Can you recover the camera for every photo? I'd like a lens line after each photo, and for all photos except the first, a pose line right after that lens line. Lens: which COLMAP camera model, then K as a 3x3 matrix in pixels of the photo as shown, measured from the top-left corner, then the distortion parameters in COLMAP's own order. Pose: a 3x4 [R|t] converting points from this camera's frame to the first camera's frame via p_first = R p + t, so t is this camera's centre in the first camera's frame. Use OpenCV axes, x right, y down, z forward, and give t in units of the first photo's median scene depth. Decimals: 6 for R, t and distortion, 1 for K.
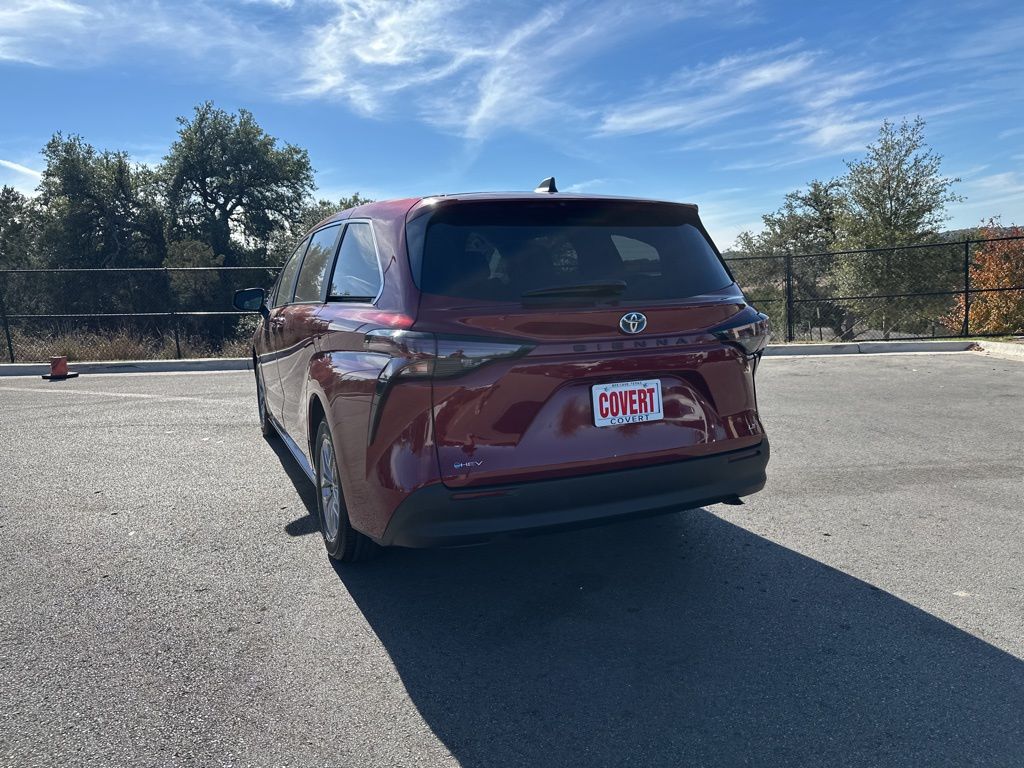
lens RADIAL K [[727.8, 0, 505.0], [0, 727.8, 390.7], [0, 0, 1]] dist [0.036865, -0.046937]
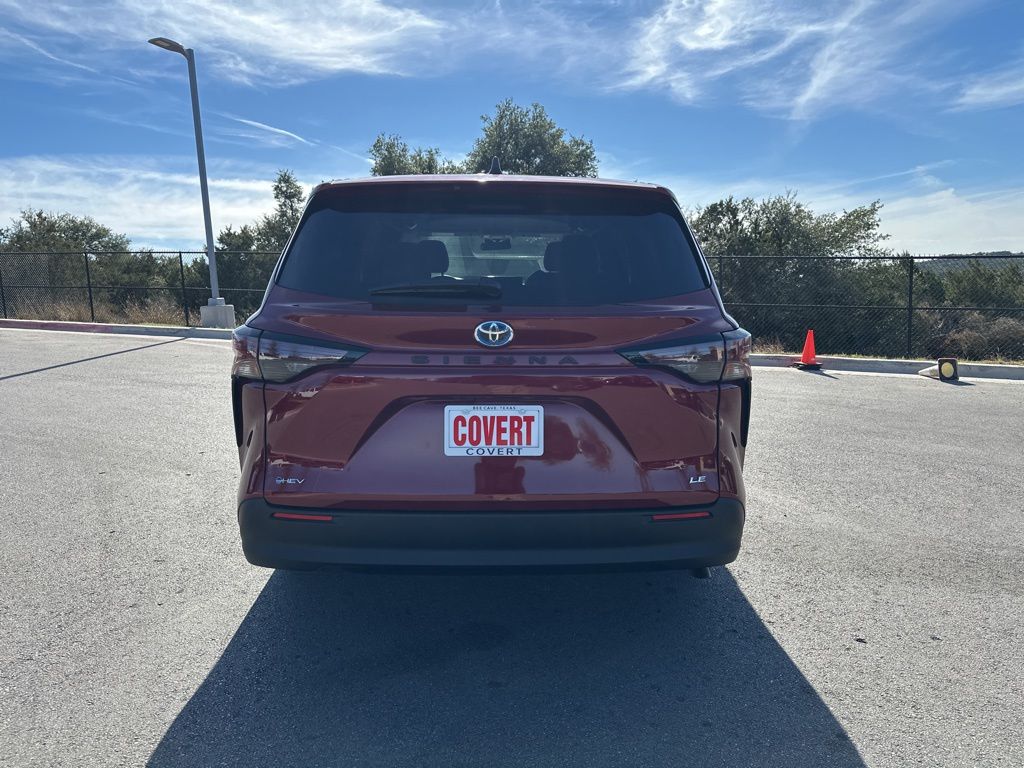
lens RADIAL K [[727.8, 0, 509.8], [0, 727.8, 376.8], [0, 0, 1]] dist [0.036865, -0.046937]
pose [[0.919538, 0.085905, -0.383497, 0.046722], [-0.087165, 0.996094, 0.014127, -0.005378], [0.383213, 0.020438, 0.923434, 0.023841]]
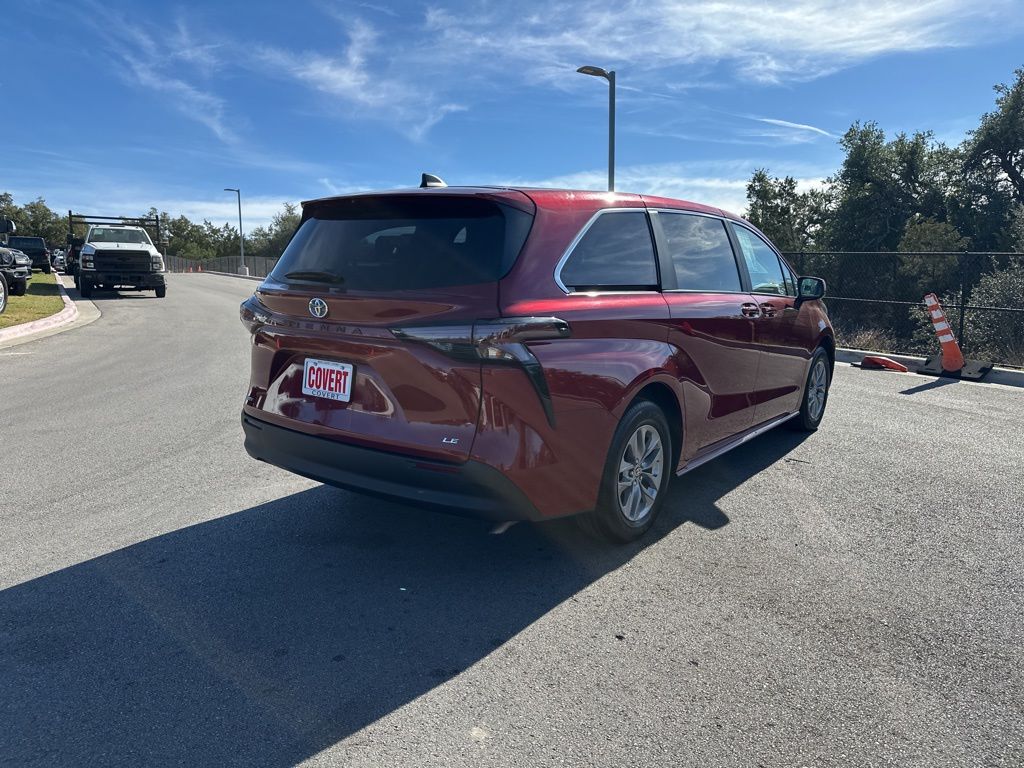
lens RADIAL K [[727.8, 0, 508.0], [0, 727.8, 388.5], [0, 0, 1]] dist [0.036865, -0.046937]
pose [[0.470122, 0.180022, -0.864047, 0.120213], [-0.161342, 0.980010, 0.116398, -0.013752], [0.867729, 0.084686, 0.489769, 0.065740]]
